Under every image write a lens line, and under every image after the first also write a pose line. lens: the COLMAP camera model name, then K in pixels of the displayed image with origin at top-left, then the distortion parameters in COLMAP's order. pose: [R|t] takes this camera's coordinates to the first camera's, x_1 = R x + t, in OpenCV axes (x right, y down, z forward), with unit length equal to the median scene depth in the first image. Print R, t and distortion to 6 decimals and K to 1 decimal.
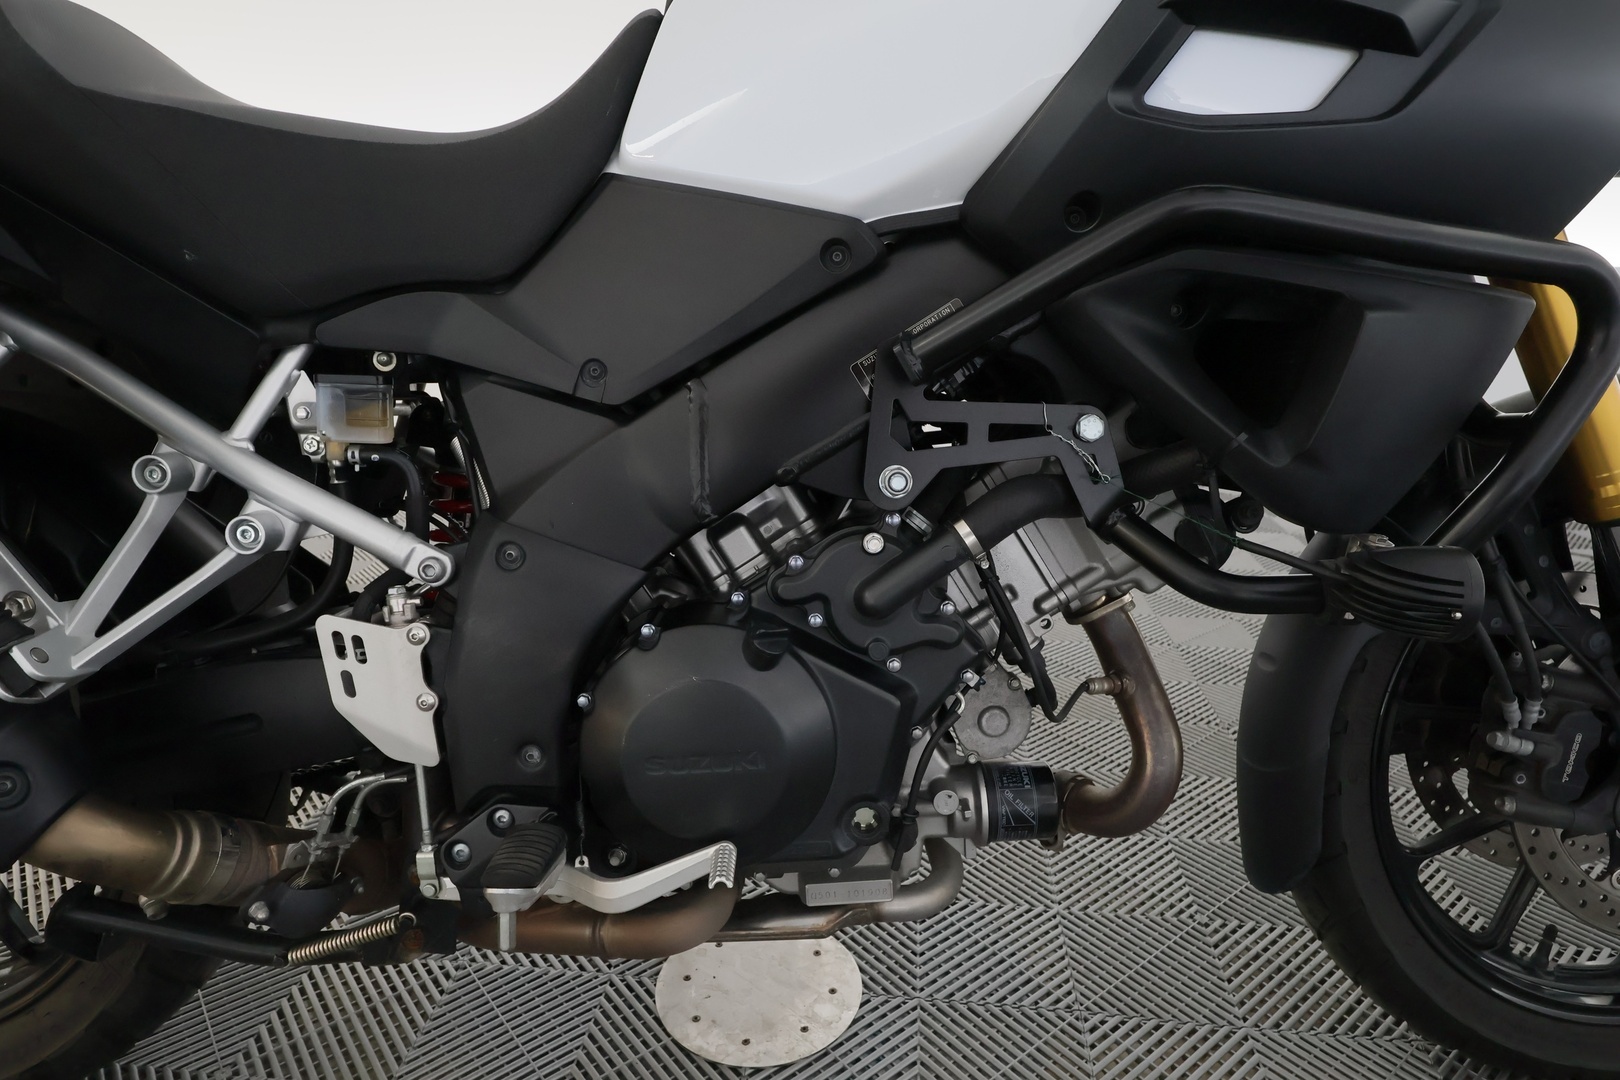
lens RADIAL K [[987.9, 0, 806.7], [0, 987.9, 564.2], [0, 0, 1]] dist [-0.005589, 0.000888]
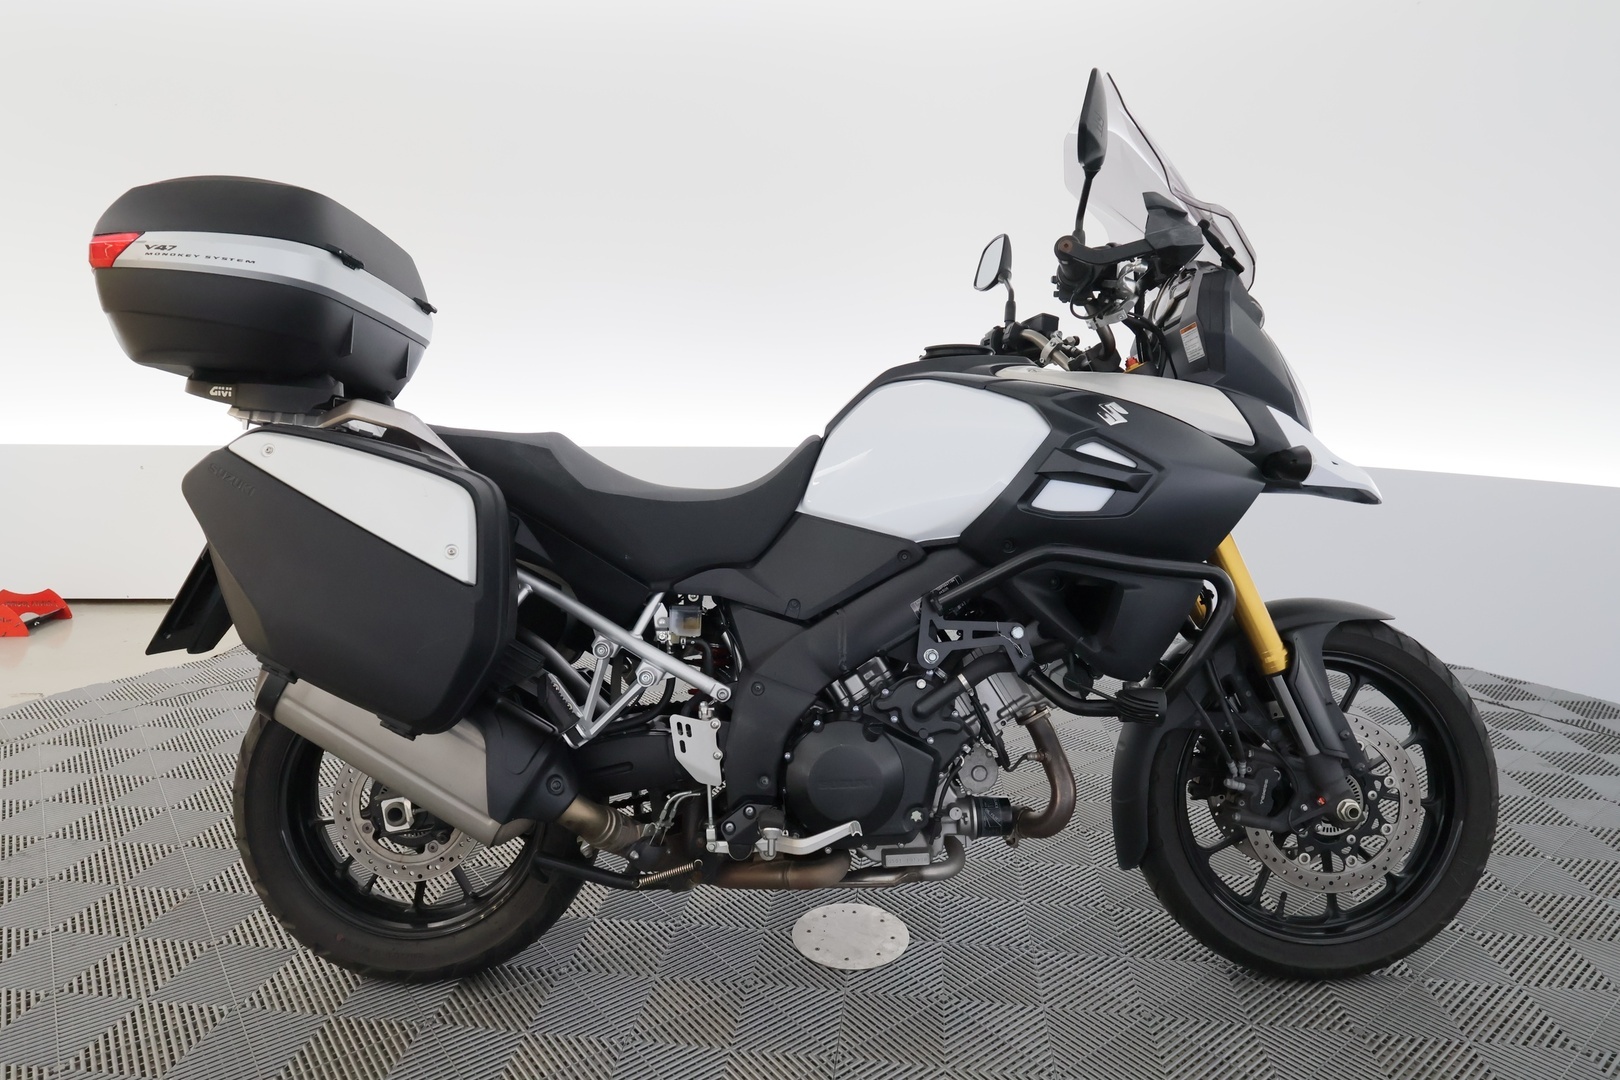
lens RADIAL K [[987.9, 0, 806.7], [0, 987.9, 564.2], [0, 0, 1]] dist [-0.005589, 0.000888]
pose [[0.999964, 0.005942, -0.006009, -0.160538], [-0.006663, 0.991735, -0.128130, -0.001557], [0.005198, 0.128166, 0.991739, -1.113459]]
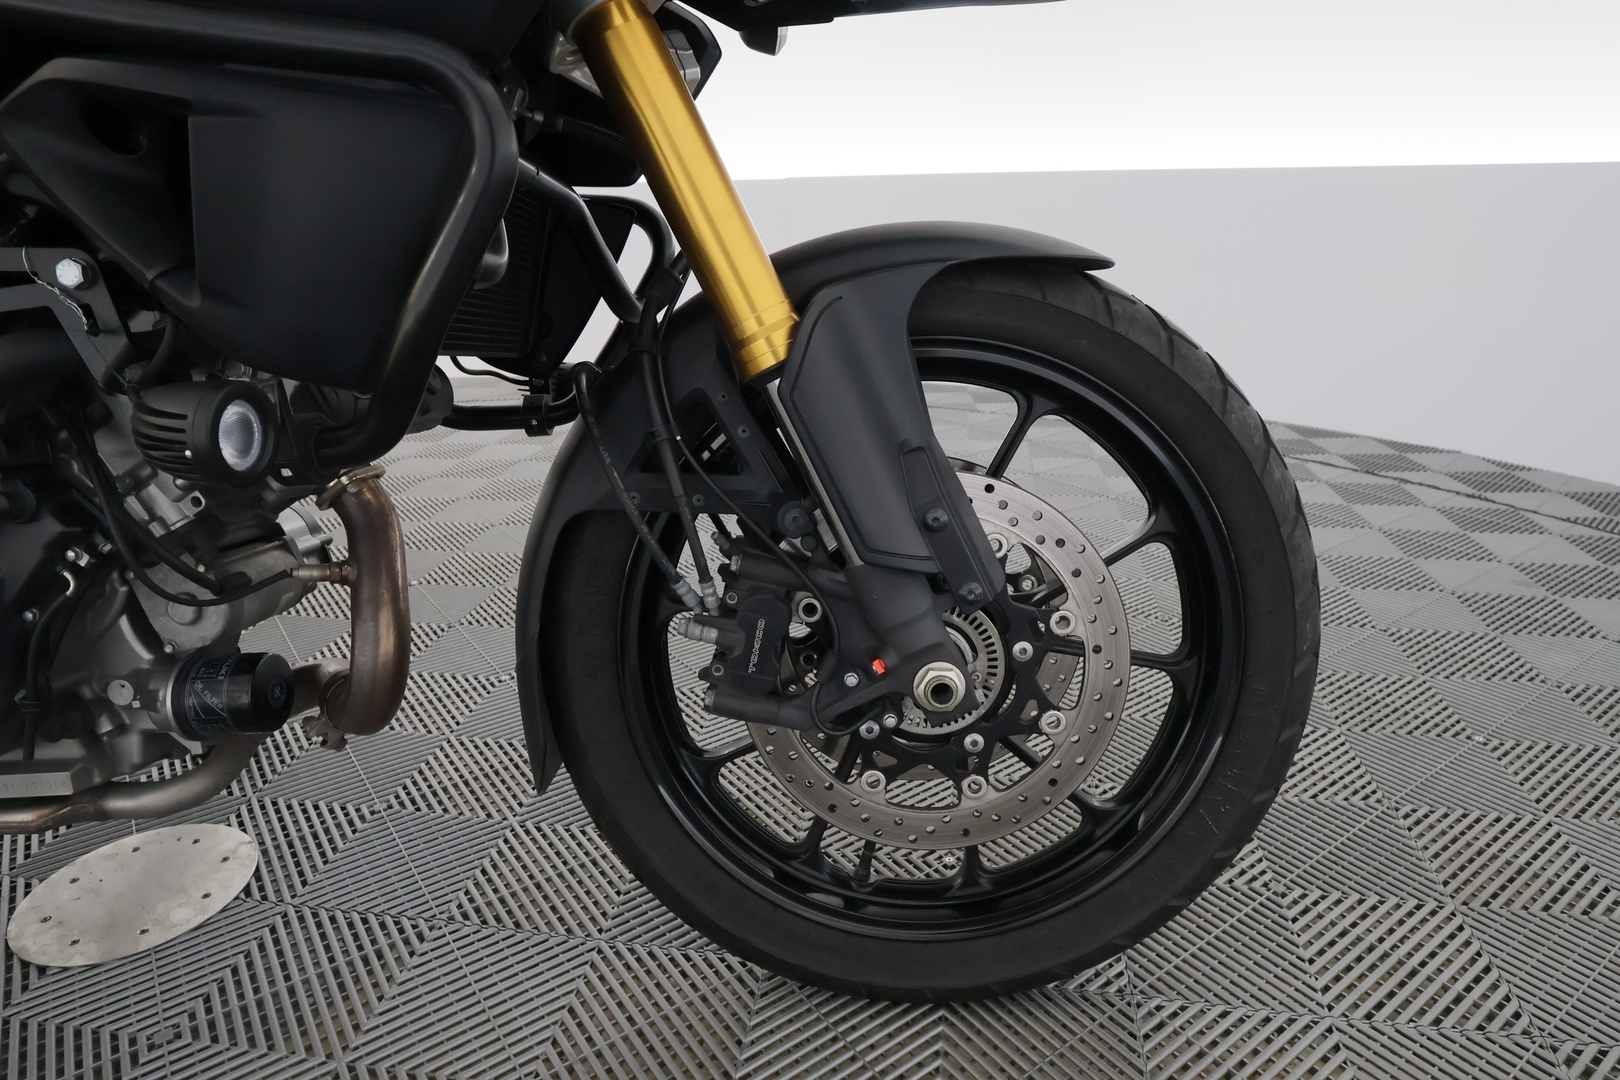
lens RADIAL K [[987.9, 0, 806.7], [0, 987.9, 564.2], [0, 0, 1]] dist [-0.005589, 0.000888]
pose [[0.998700, -0.000939, -0.050968, 0.898972], [0.003406, 0.998825, 0.048341, 0.079047], [0.050863, -0.048452, 0.997530, 0.098046]]
